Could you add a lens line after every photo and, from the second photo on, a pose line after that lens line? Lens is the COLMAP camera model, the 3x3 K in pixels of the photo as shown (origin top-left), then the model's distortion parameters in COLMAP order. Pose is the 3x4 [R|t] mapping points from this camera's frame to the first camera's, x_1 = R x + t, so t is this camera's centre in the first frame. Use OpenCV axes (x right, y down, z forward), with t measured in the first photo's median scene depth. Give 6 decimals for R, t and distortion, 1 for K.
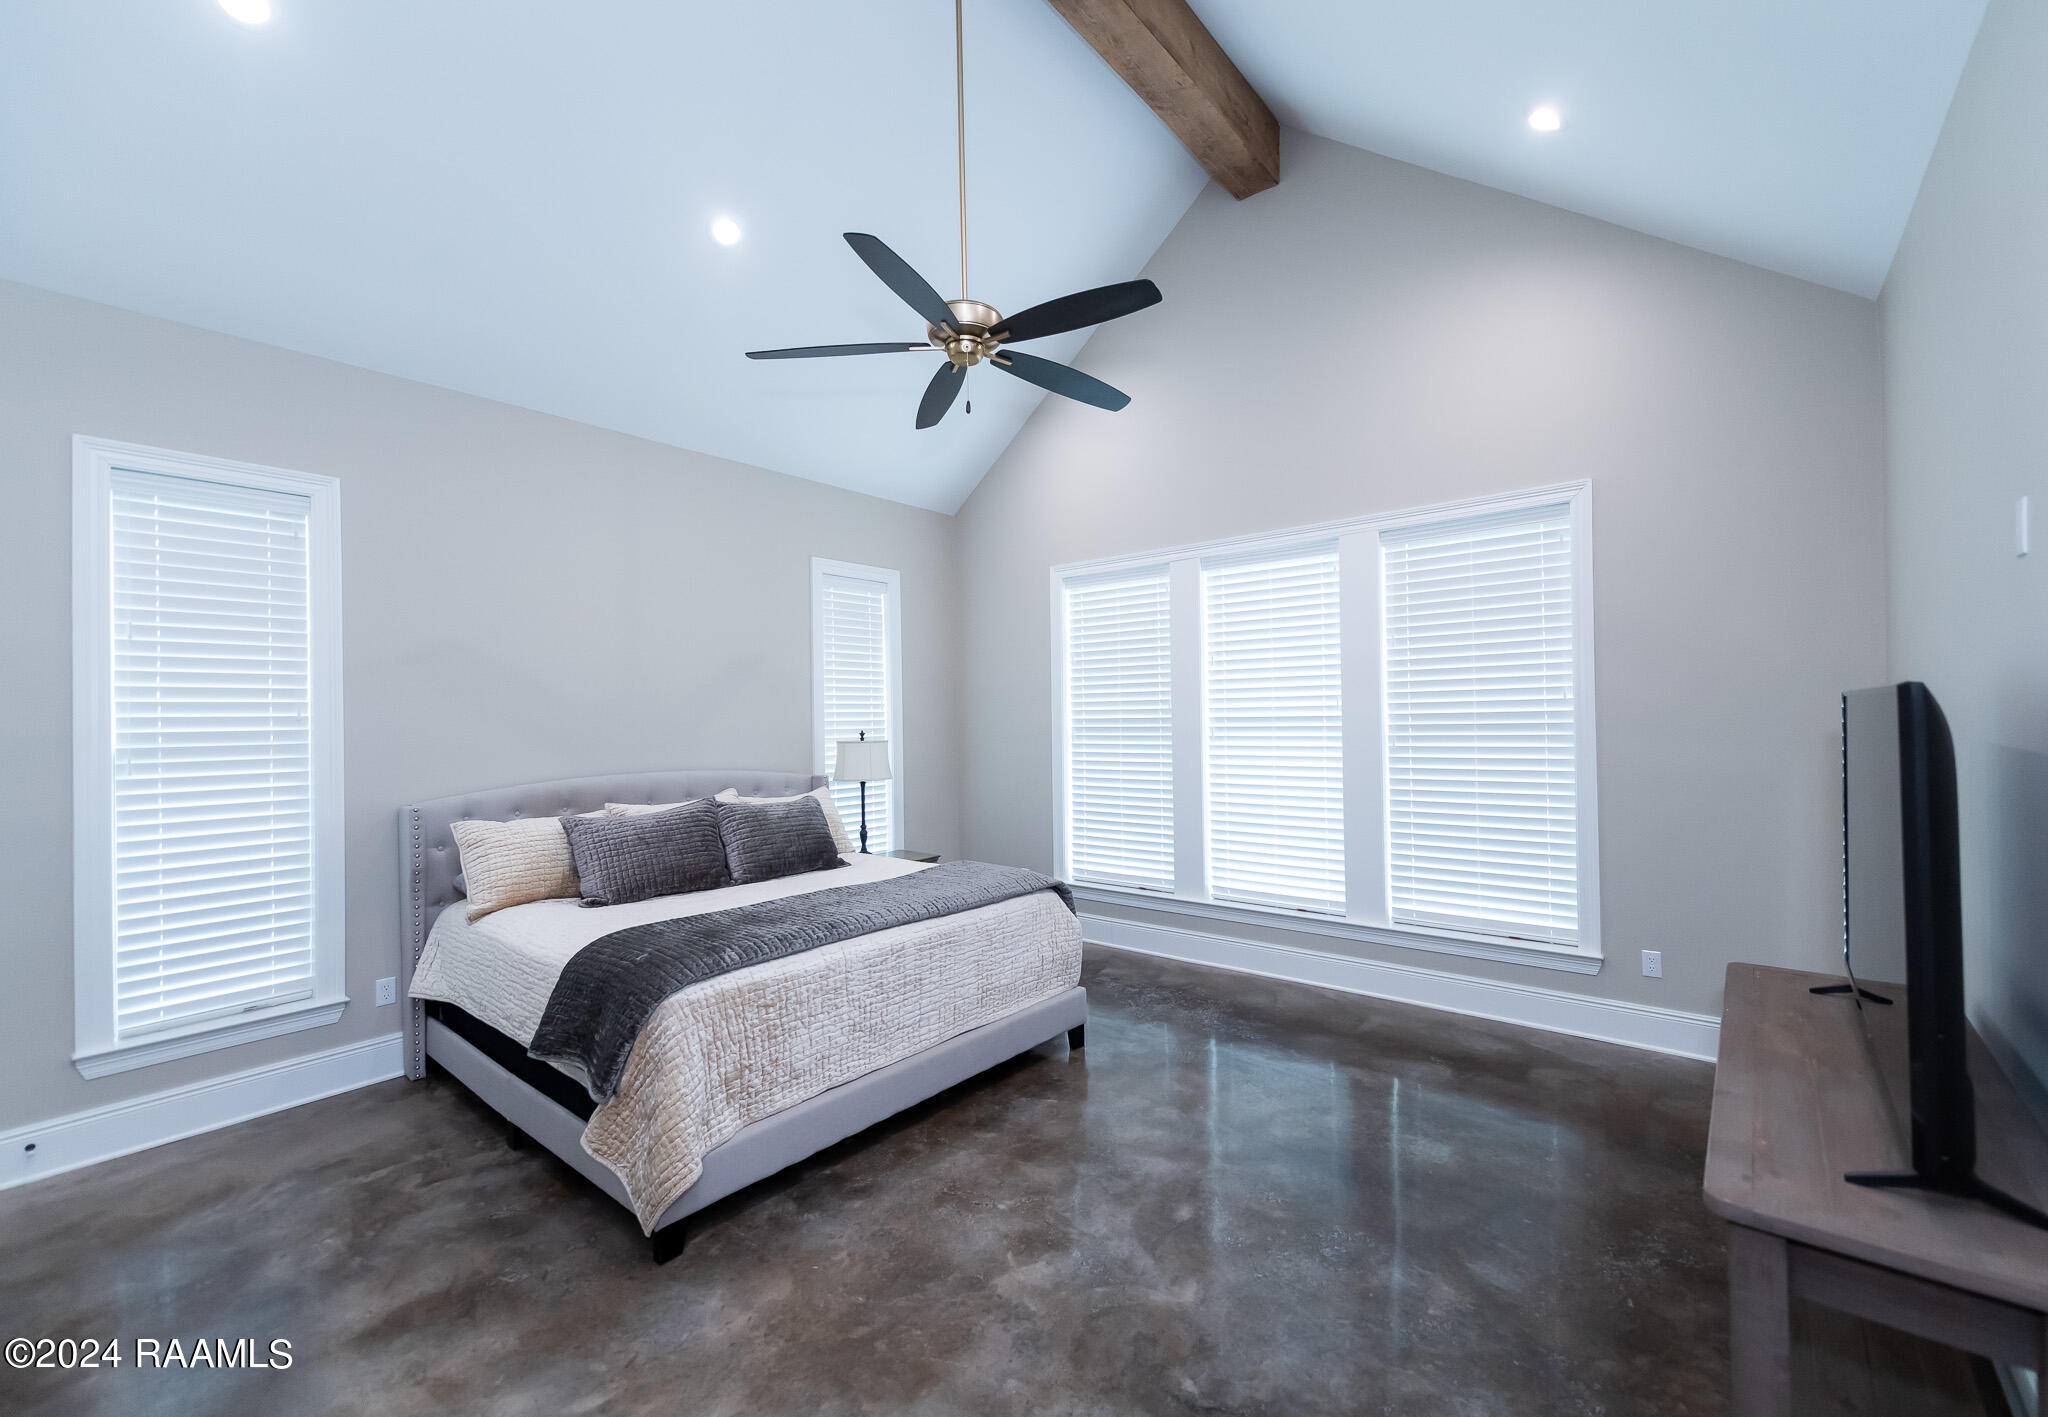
lens RADIAL K [[835.3, 0, 1039.6], [0, 835.3, 715.1], [0, 0, 1]] dist [0.008989, -0.002090]
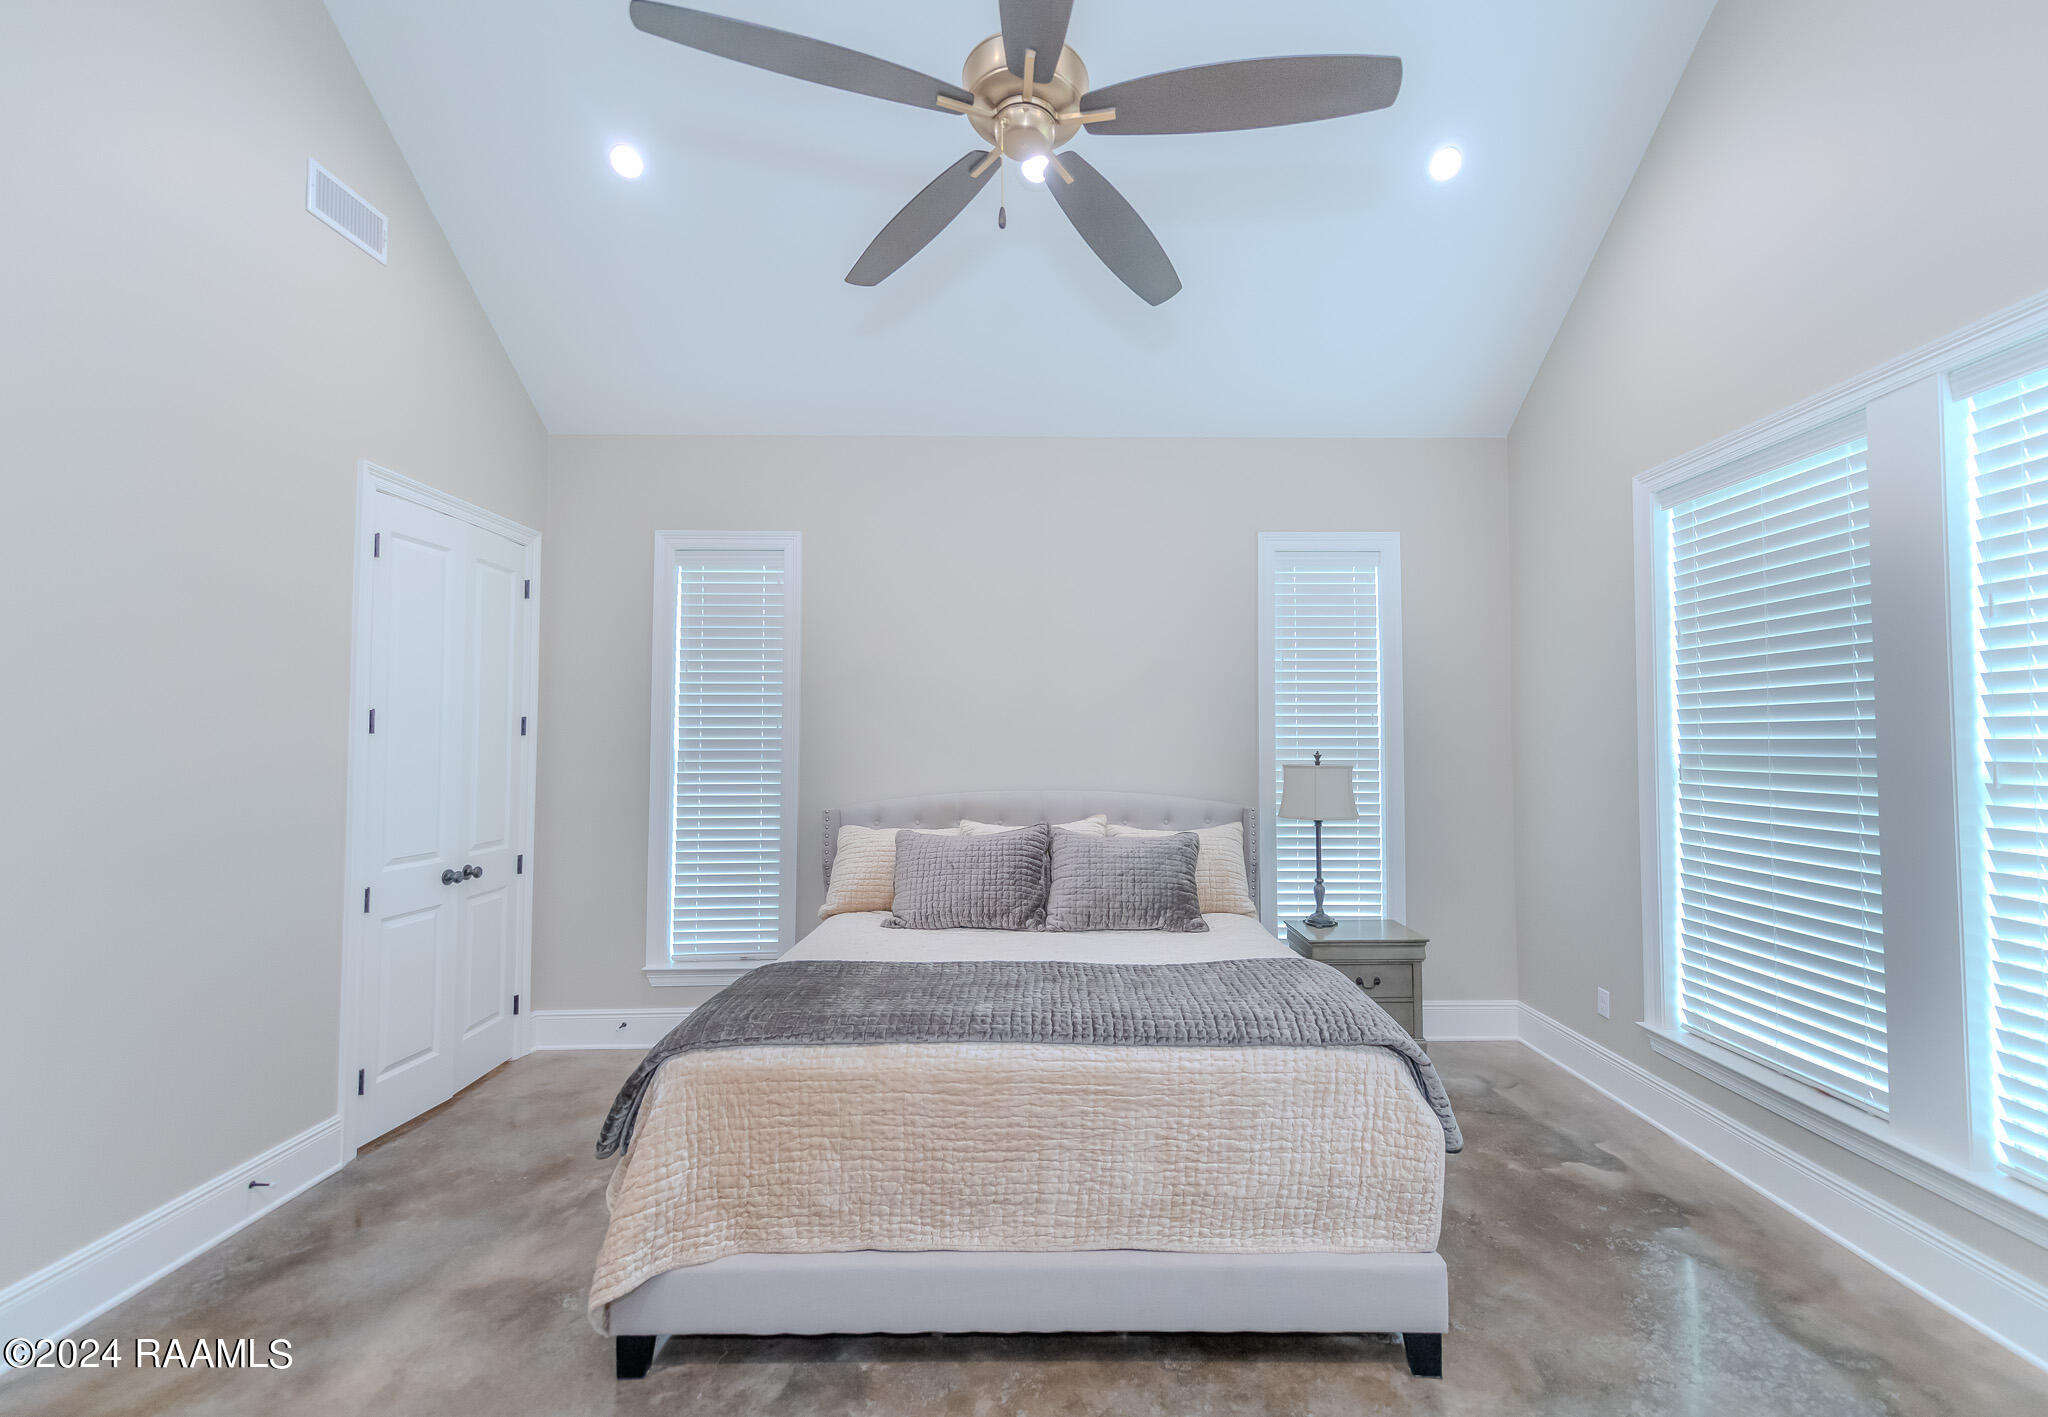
lens RADIAL K [[835.3, 0, 1041.9], [0, 835.3, 714.5], [0, 0, 1]] dist [0.008989, -0.002090]
pose [[0.644220, -0.011036, -0.764761, 0.366875], [-0.005792, 0.999797, -0.019307, 0.002215], [0.764818, 0.016868, 0.644025, 0.596602]]
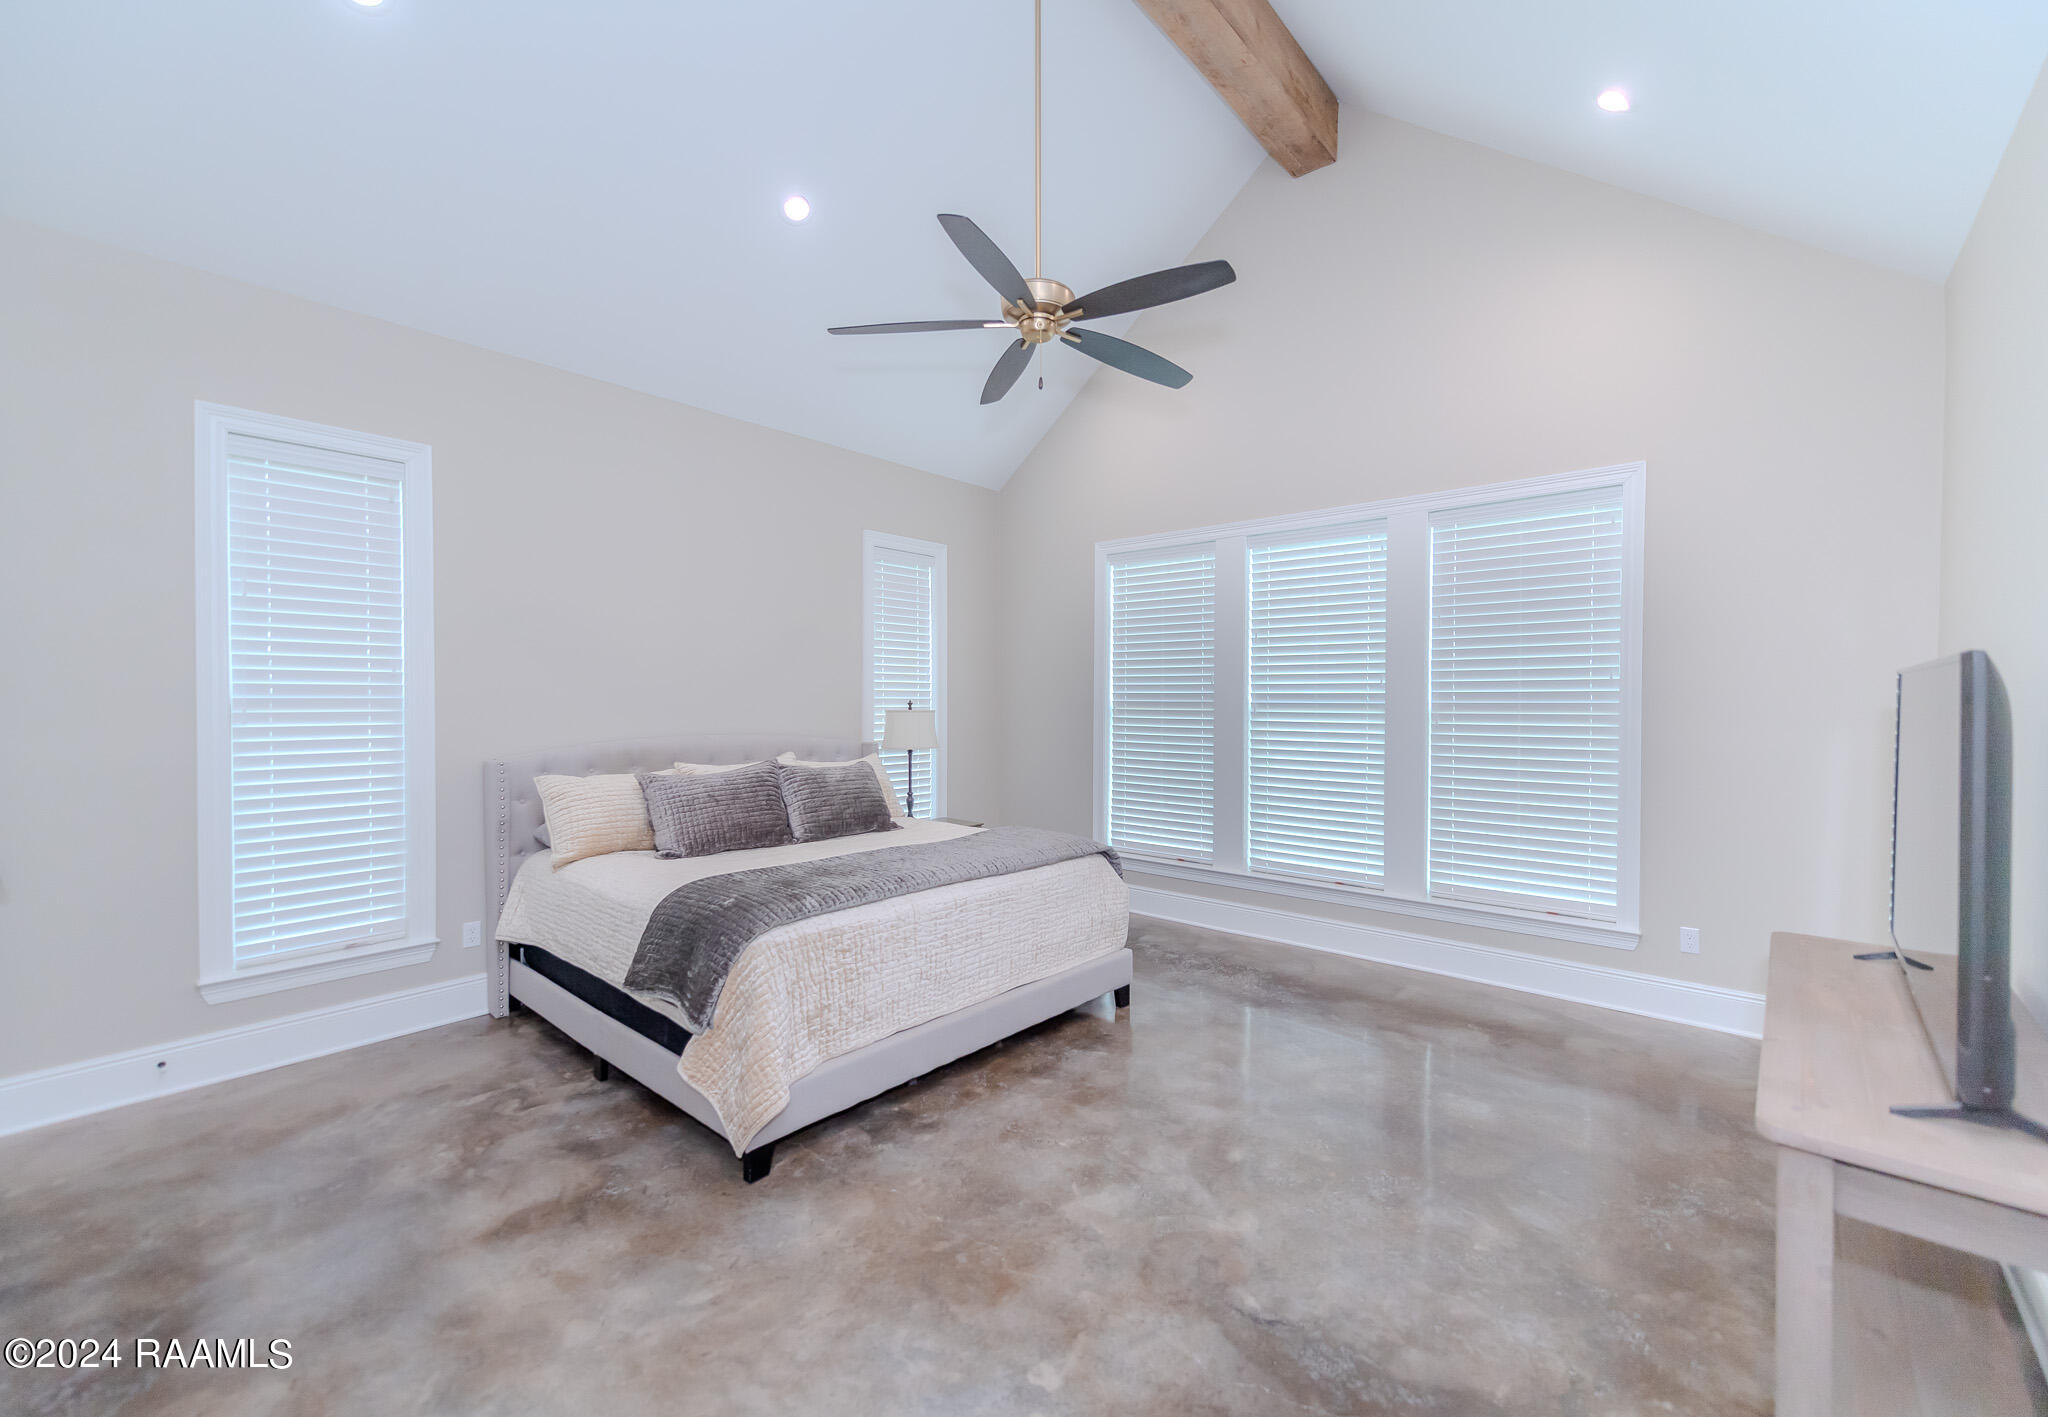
lens RADIAL K [[835.3, 0, 1040.5], [0, 835.3, 714.0], [0, 0, 1]] dist [0.008989, -0.002090]
pose [[0.999539, 0.019308, -0.023432, -0.050909], [-0.018780, 0.999569, 0.022553, 0.016468], [0.023857, -0.022102, 0.999471, -0.040802]]
